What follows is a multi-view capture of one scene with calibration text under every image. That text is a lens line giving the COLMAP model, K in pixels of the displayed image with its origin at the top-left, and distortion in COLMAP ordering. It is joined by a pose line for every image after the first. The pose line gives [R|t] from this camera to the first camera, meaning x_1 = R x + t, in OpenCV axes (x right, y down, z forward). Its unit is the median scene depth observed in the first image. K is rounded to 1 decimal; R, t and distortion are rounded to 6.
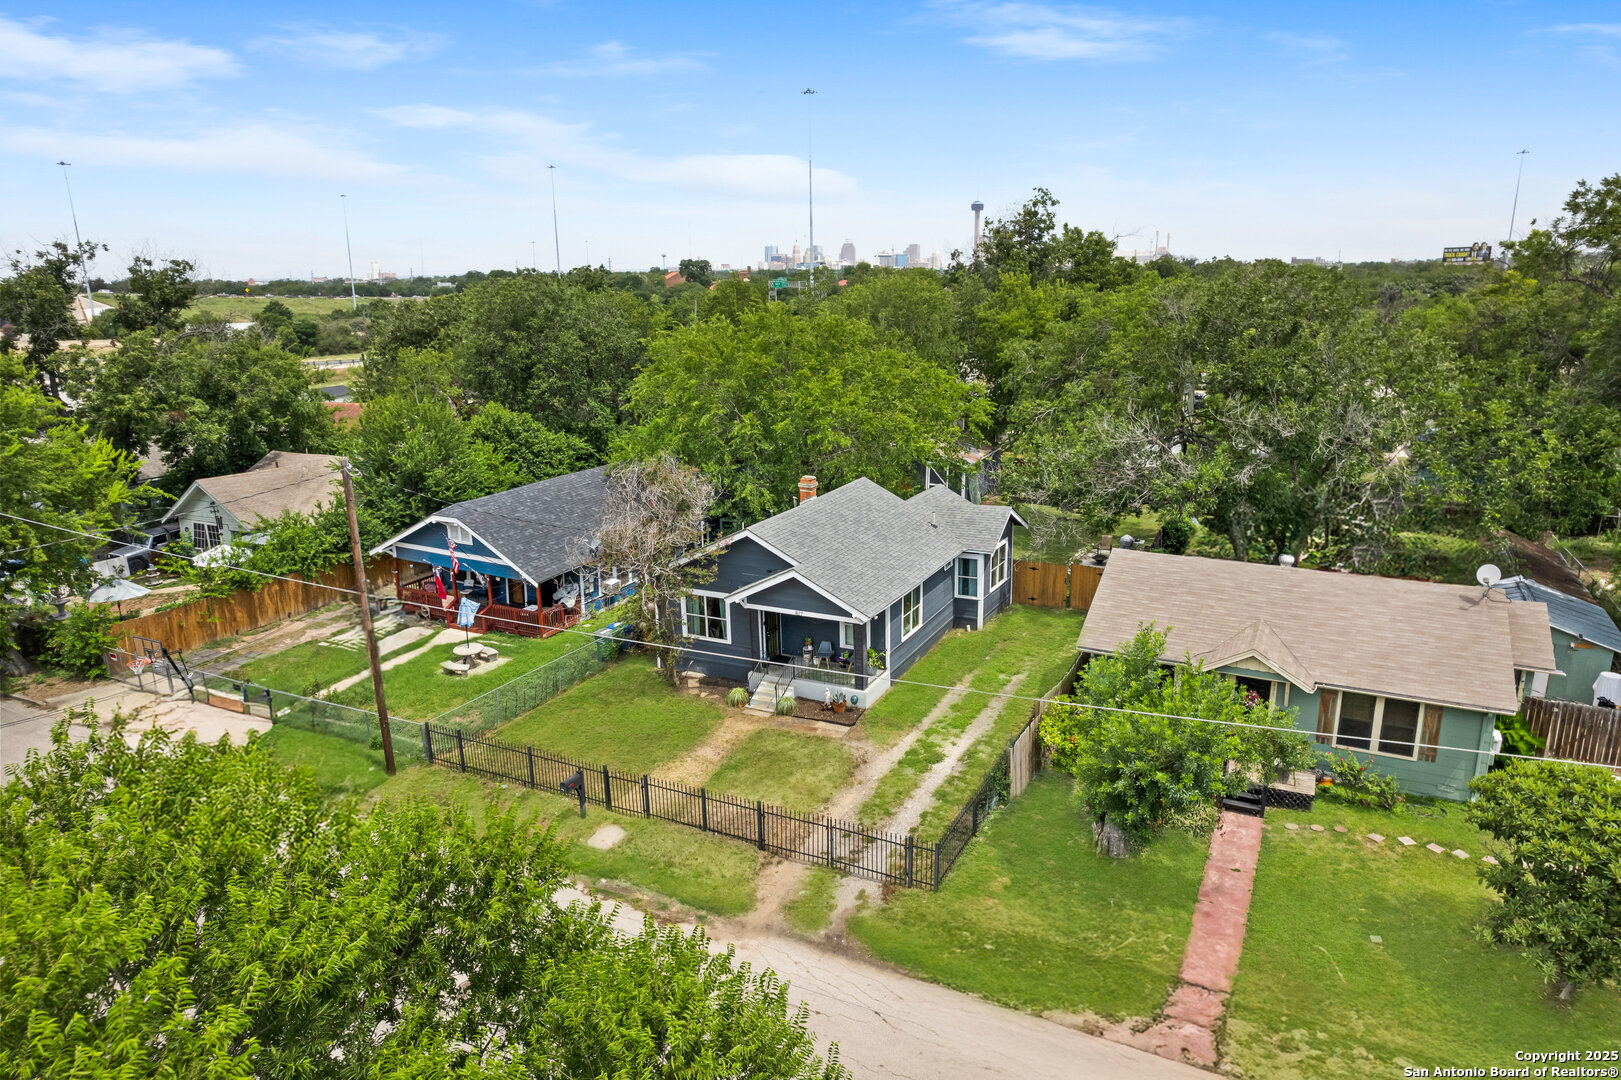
lens RADIAL K [[1038.5, 0, 810.5], [0, 1038.5, 540.0], [0, 0, 1]] dist [-0.086060, 0.074489]
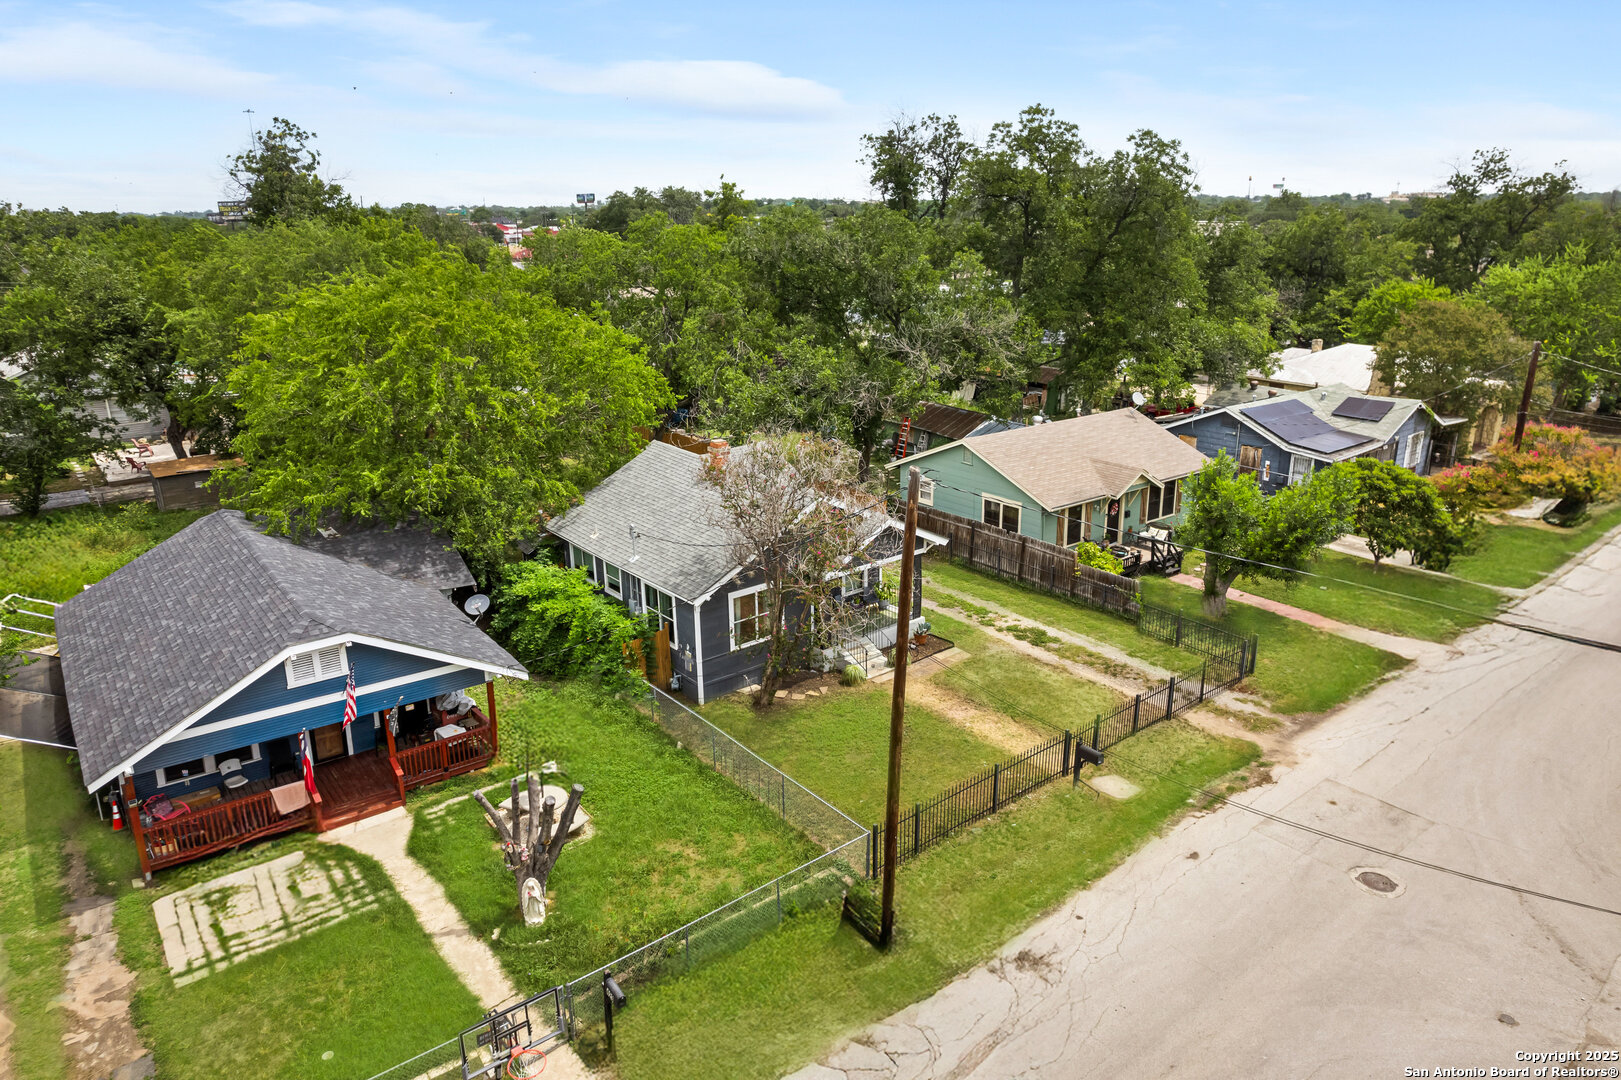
lens RADIAL K [[1038.5, 0, 810.5], [0, 1038.5, 540.0], [0, 0, 1]] dist [-0.086060, 0.074489]
pose [[0.435632, -0.269408, 0.858862, -0.959390], [0.239868, 0.954401, 0.177711, -0.153660], [-0.867576, 0.128597, 0.480390, 0.658090]]
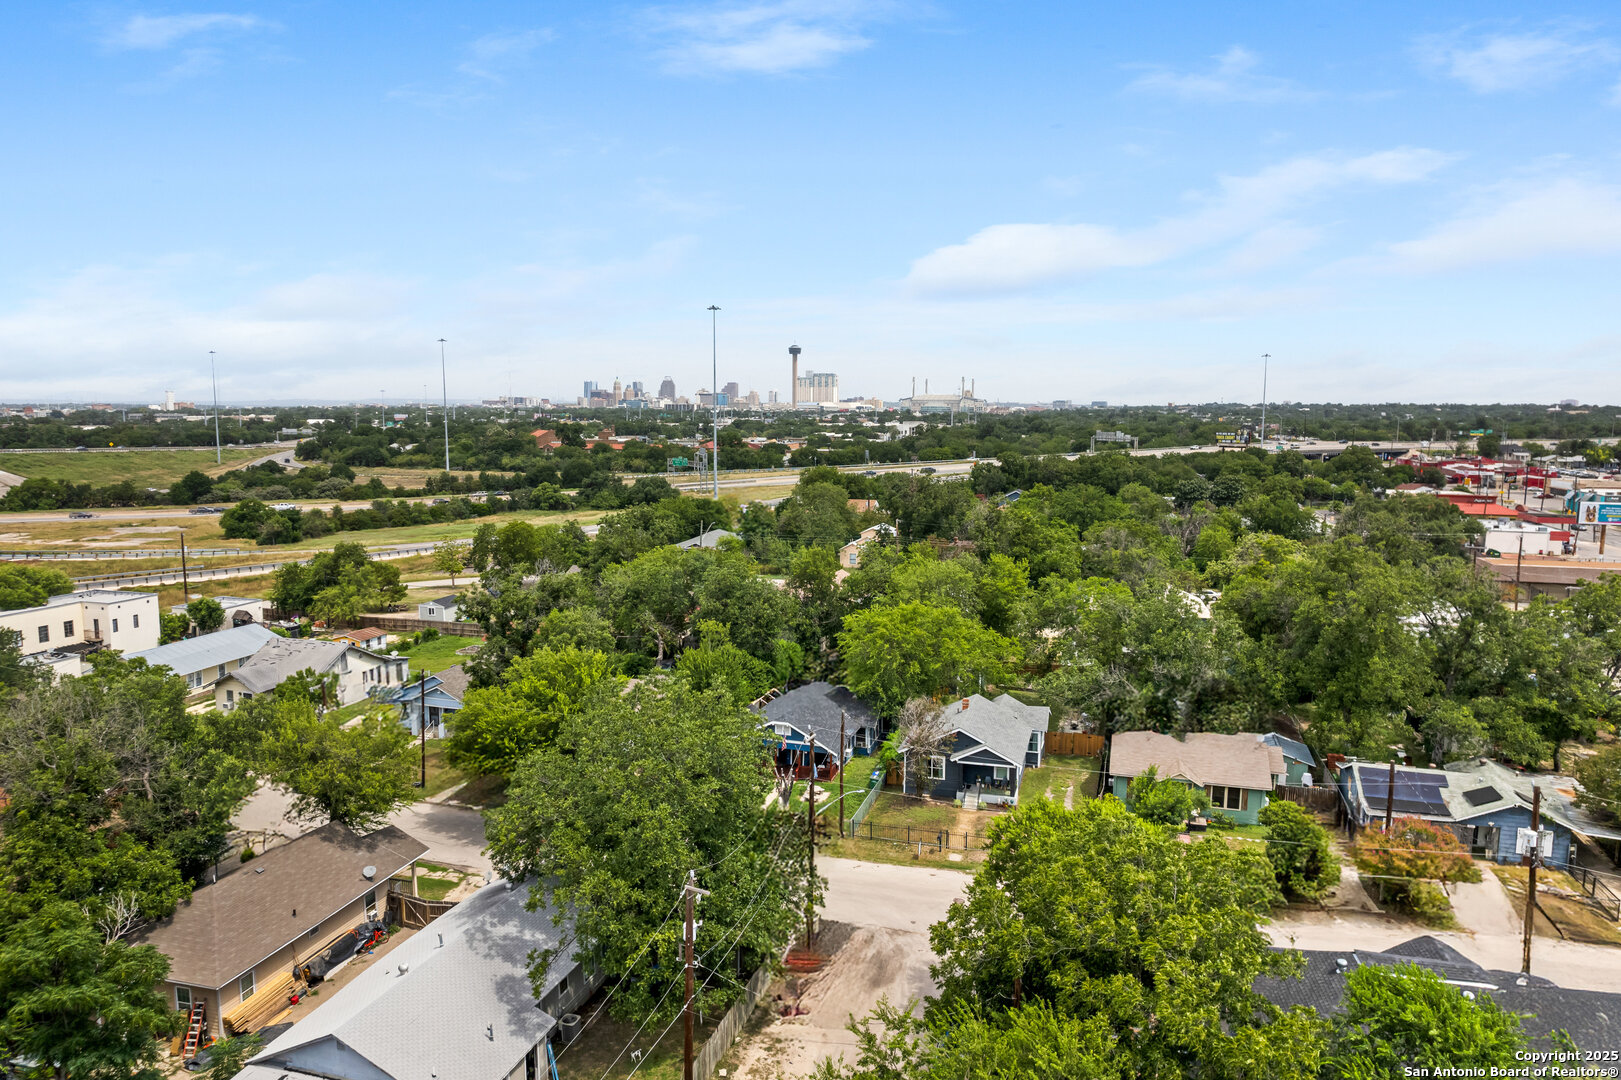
lens RADIAL K [[1038.5, 0, 810.5], [0, 1038.5, 540.0], [0, 0, 1]] dist [-0.086060, 0.074489]
pose [[0.985042, -0.004808, 0.172250, -0.853251], [0.026703, 0.991795, -0.125022, -0.159627], [-0.170235, 0.127751, 0.977087, -1.331192]]
